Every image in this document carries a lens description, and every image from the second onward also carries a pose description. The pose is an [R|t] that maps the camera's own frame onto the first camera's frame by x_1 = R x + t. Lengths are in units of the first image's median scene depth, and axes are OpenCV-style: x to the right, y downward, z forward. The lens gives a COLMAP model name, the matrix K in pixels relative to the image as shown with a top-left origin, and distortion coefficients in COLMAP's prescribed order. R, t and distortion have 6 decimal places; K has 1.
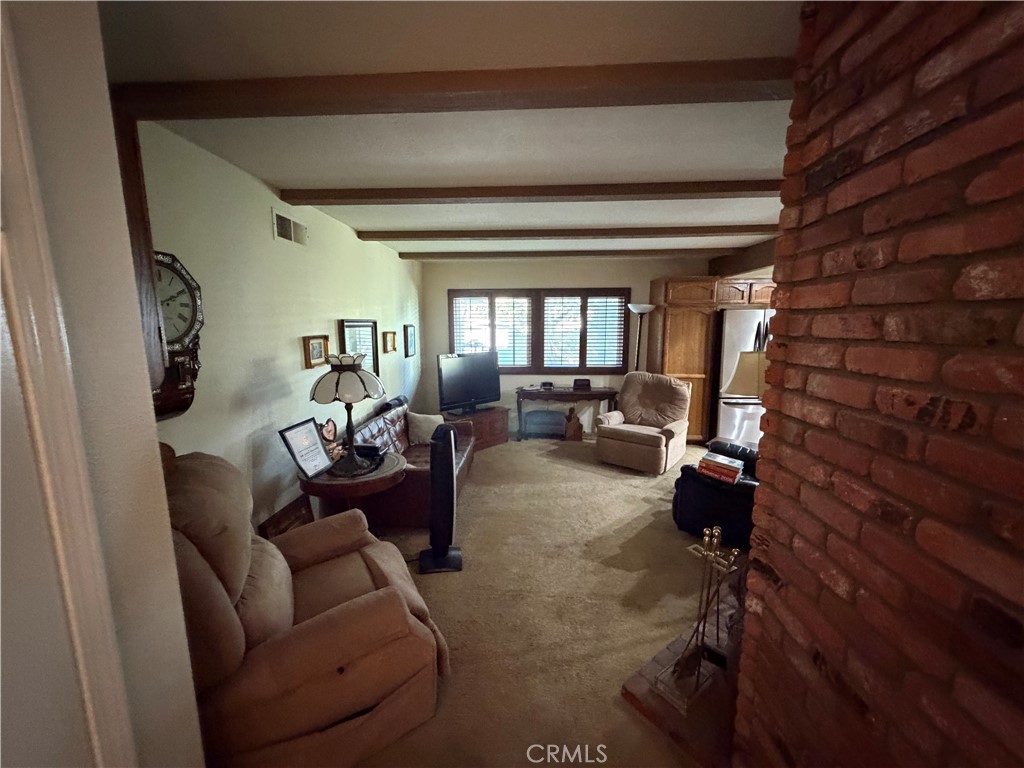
lens RADIAL K [[408.8, 0, 513.7], [0, 408.8, 386.3], [0, 0, 1]] dist [-0.001180, 0.000954]
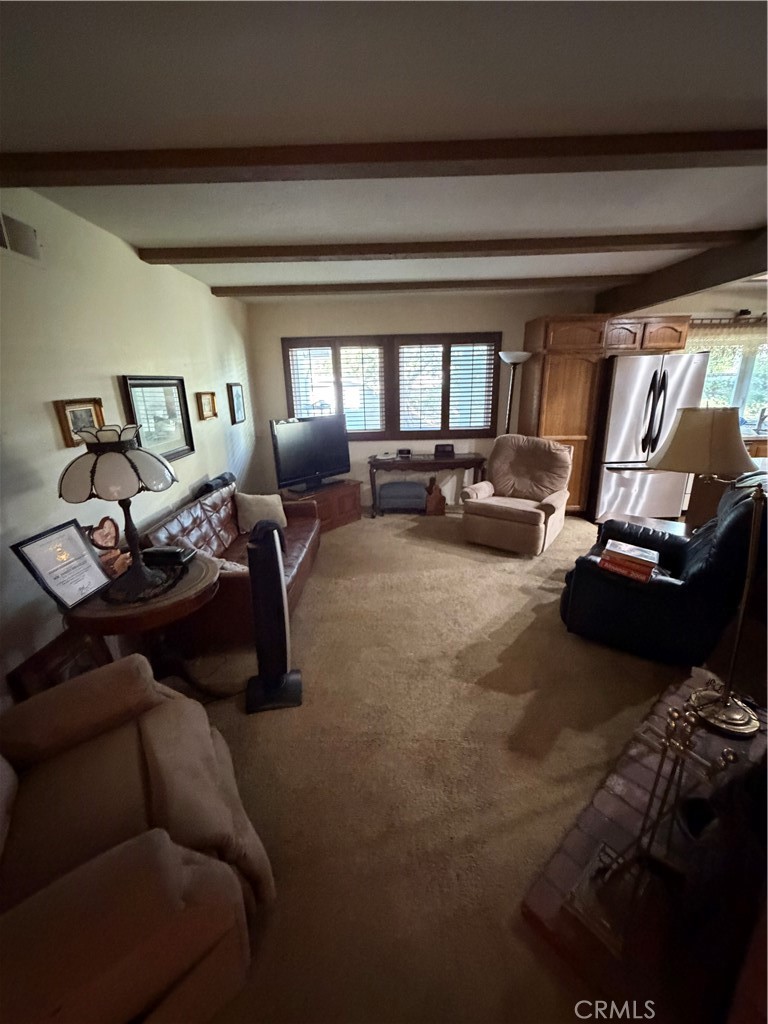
lens RADIAL K [[408.8, 0, 380.9], [0, 408.8, 512.1], [0, 0, 1]] dist [-0.001180, 0.000954]
pose [[0.999227, -0.030740, 0.024509, 0.014044], [0.026599, 0.987660, 0.154337, -0.023614], [-0.028951, -0.153566, 0.987714, 0.227811]]
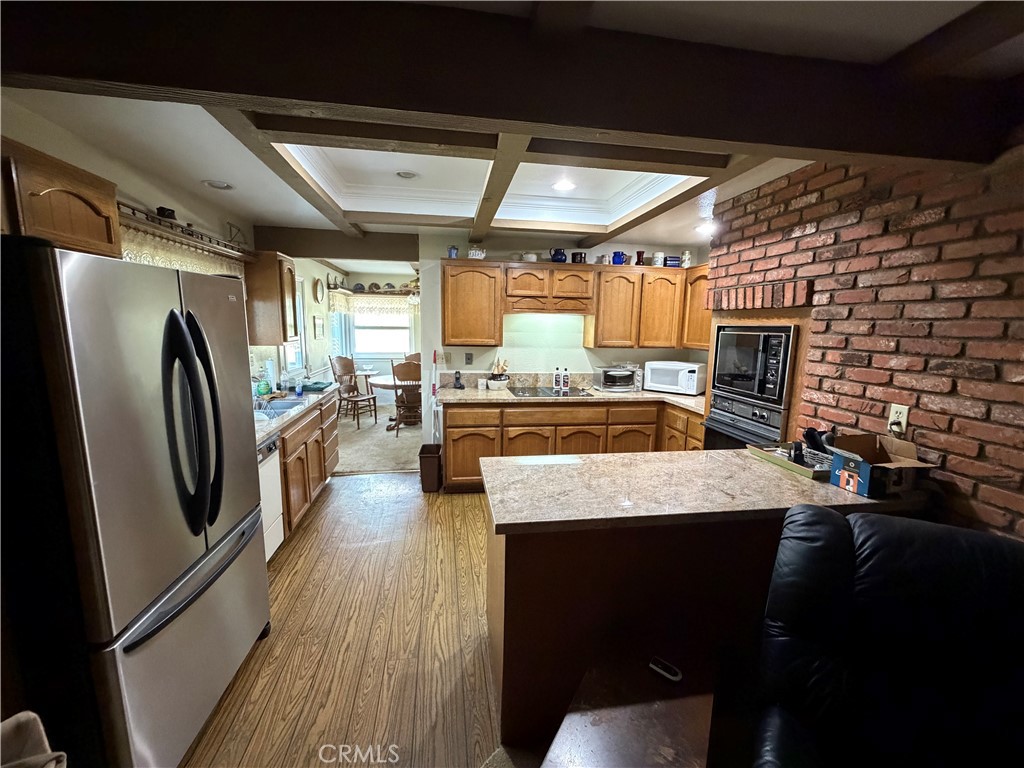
lens RADIAL K [[408.8, 0, 509.9], [0, 408.8, 384.8], [0, 0, 1]] dist [-0.001180, 0.000954]
pose [[-0.210083, -0.144428, 0.966957, 0.409941], [0.135197, 0.975235, 0.175038, -0.190459], [-0.968291, 0.167502, -0.185354, 1.270718]]
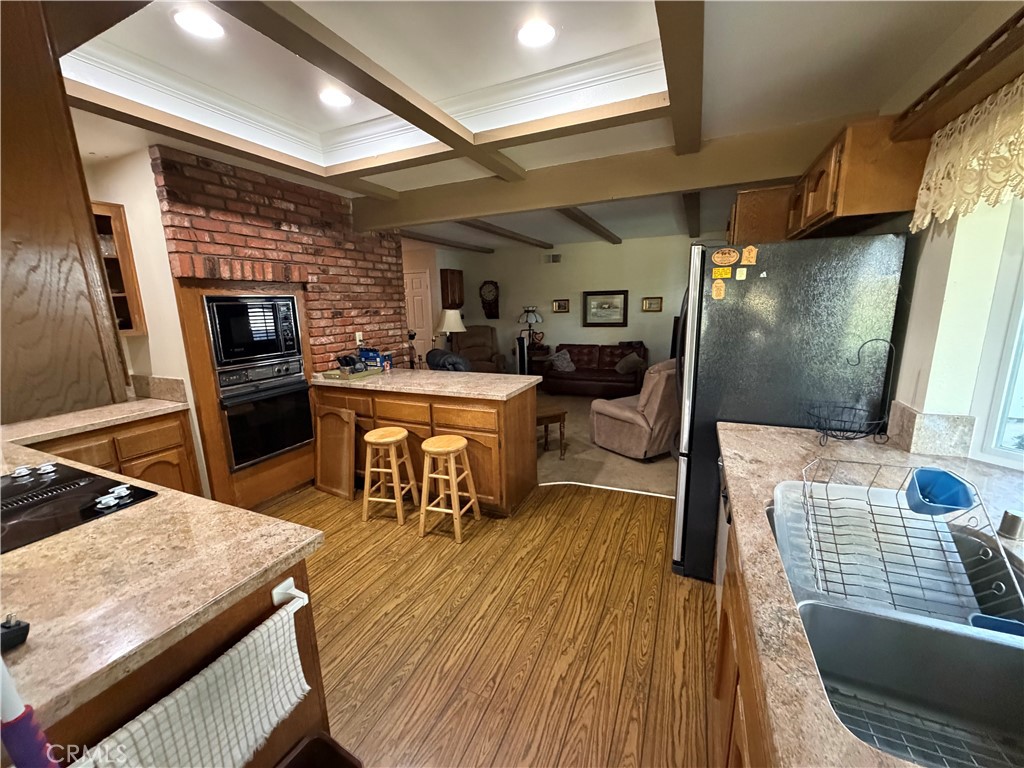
lens RADIAL K [[408.8, 0, 511.9], [0, 408.8, 383.1], [0, 0, 1]] dist [-0.001180, 0.000954]
pose [[-0.359038, 0.196034, -0.912503, 1.774171], [-0.118917, 0.960116, 0.253052, -0.210031], [0.925716, 0.199367, -0.321407, 1.493483]]
